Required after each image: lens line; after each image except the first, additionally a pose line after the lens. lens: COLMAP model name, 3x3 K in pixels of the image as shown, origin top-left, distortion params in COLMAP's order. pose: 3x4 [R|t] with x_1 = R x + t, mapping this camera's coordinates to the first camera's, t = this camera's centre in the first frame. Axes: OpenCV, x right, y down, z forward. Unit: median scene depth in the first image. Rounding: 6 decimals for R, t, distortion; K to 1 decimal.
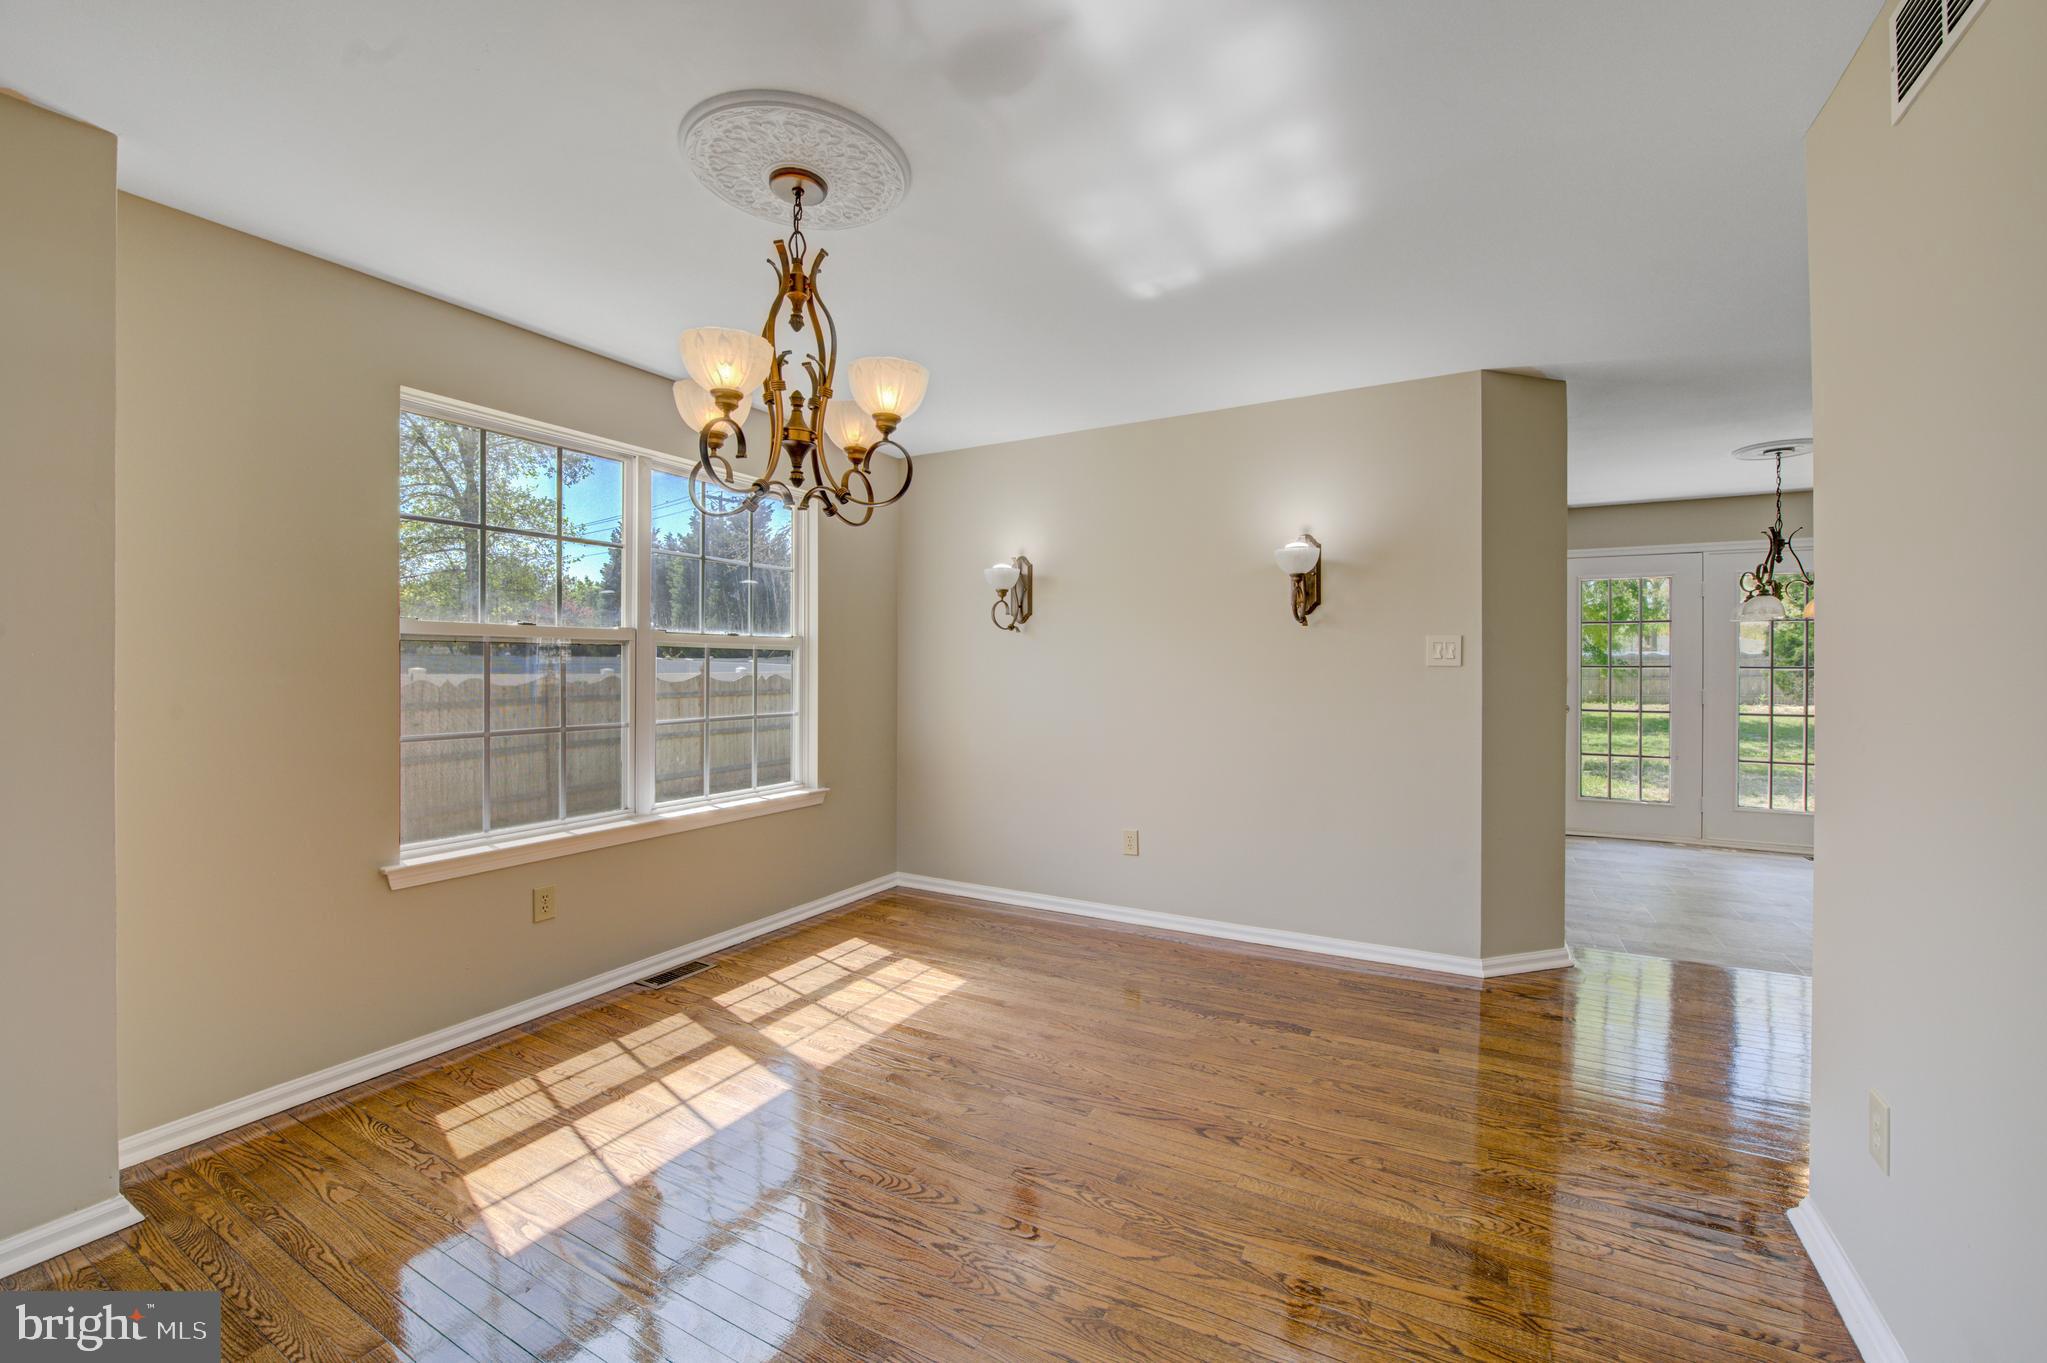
lens RADIAL K [[814.0, 0, 1074.1], [0, 814.0, 671.7], [0, 0, 1]] dist [0.014457, 0.000071]
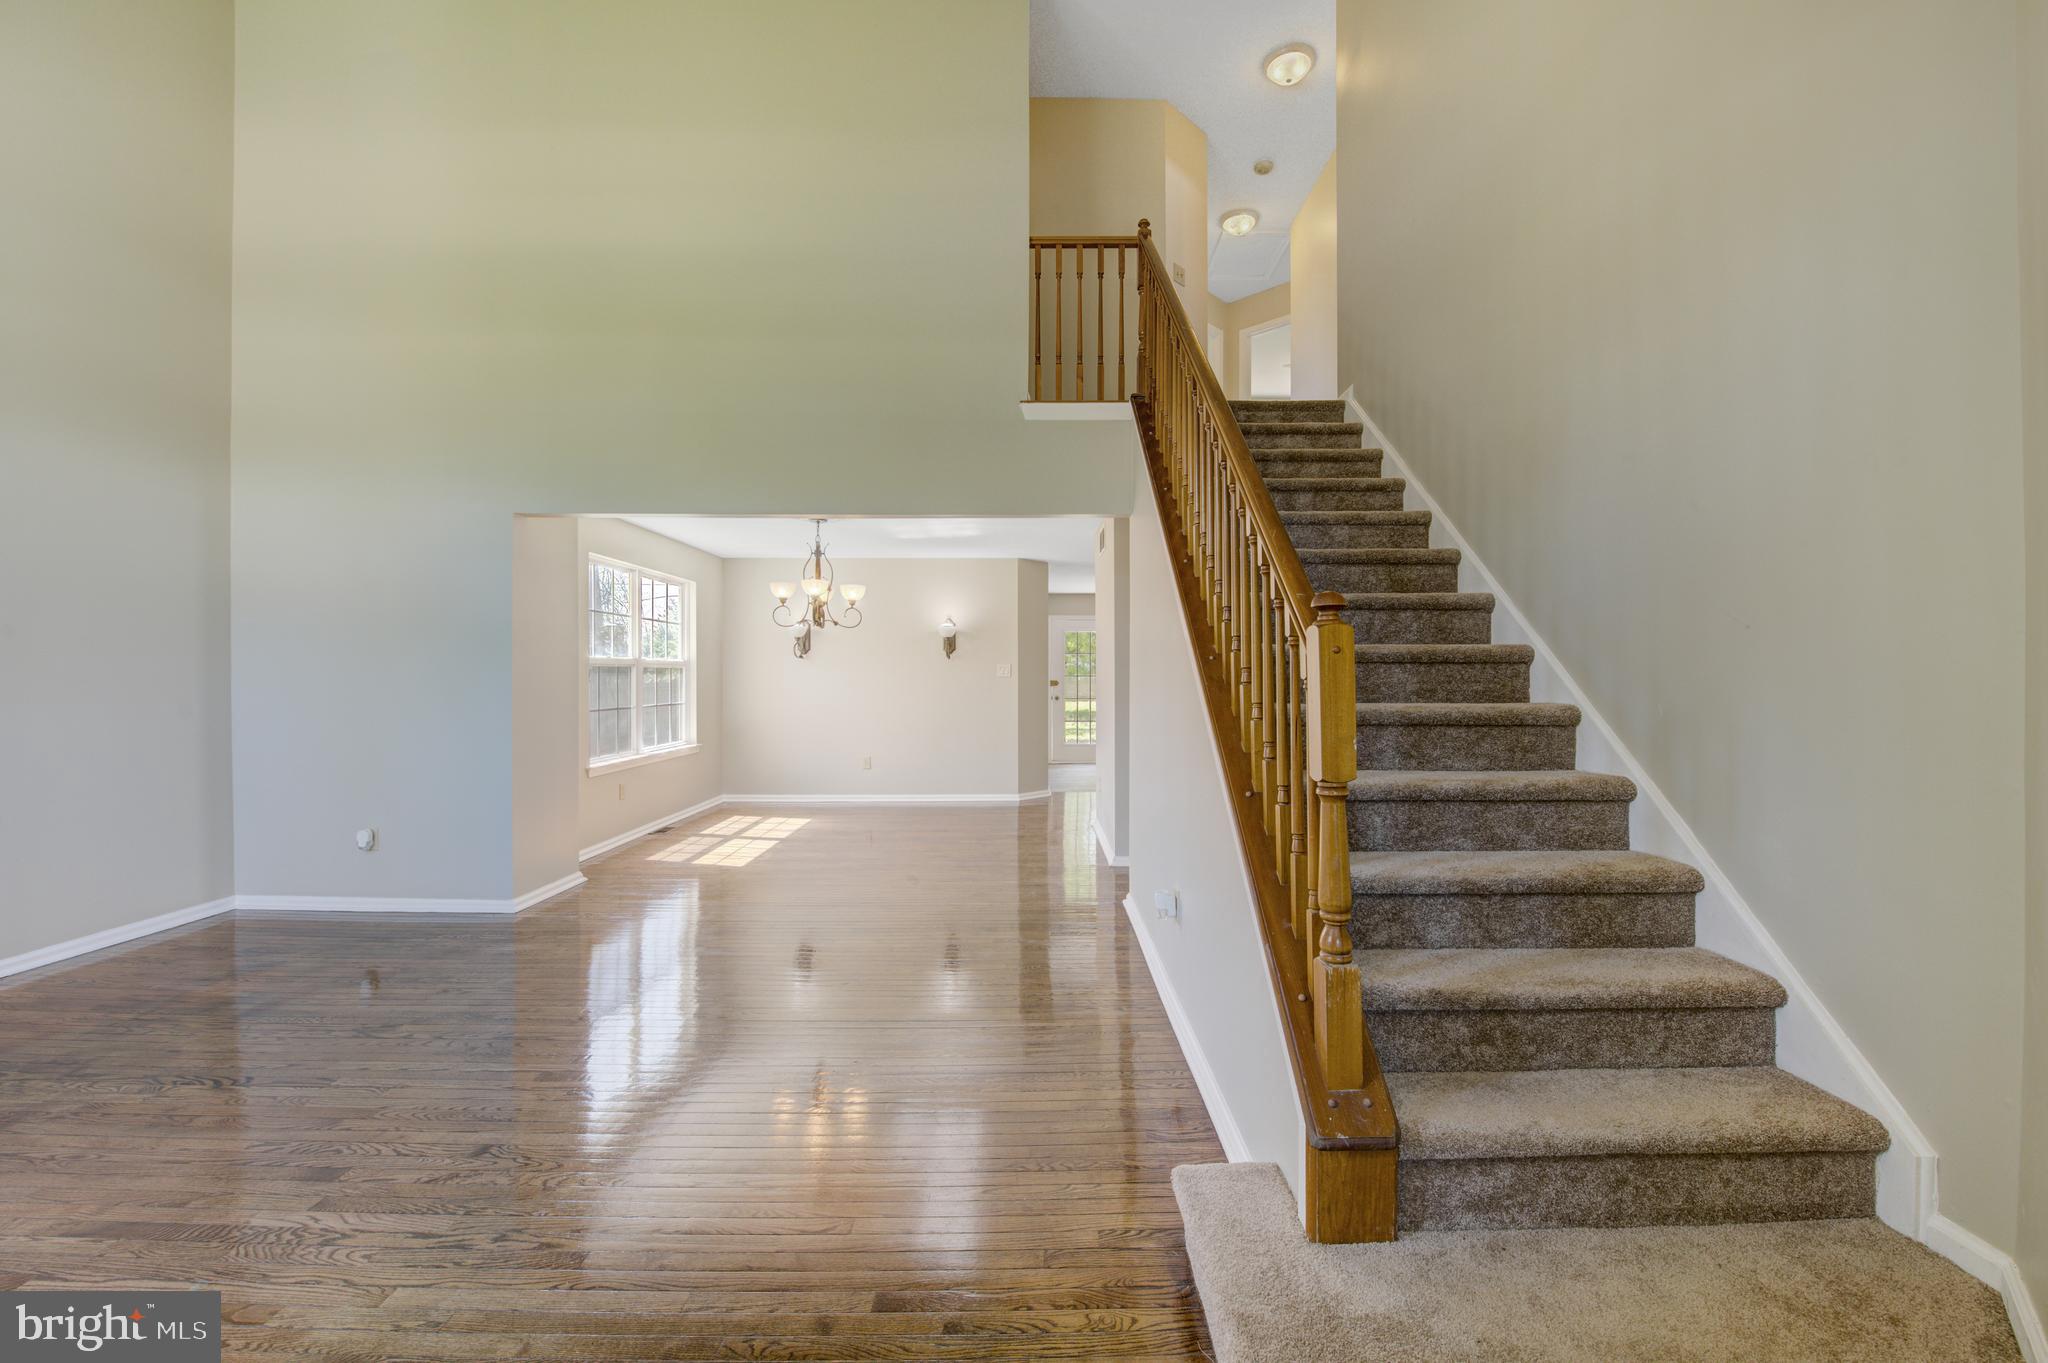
lens RADIAL K [[824.5, 0, 1025.2], [0, 824.5, 677.7], [0, 0, 1]] dist [-0.000027, 0.000000]
pose [[0.879891, 0.001826, 0.475172, -0.629096], [-0.000142, 0.999994, -0.003580, 0.001675], [-0.475175, 0.003082, 0.879886, -1.135476]]
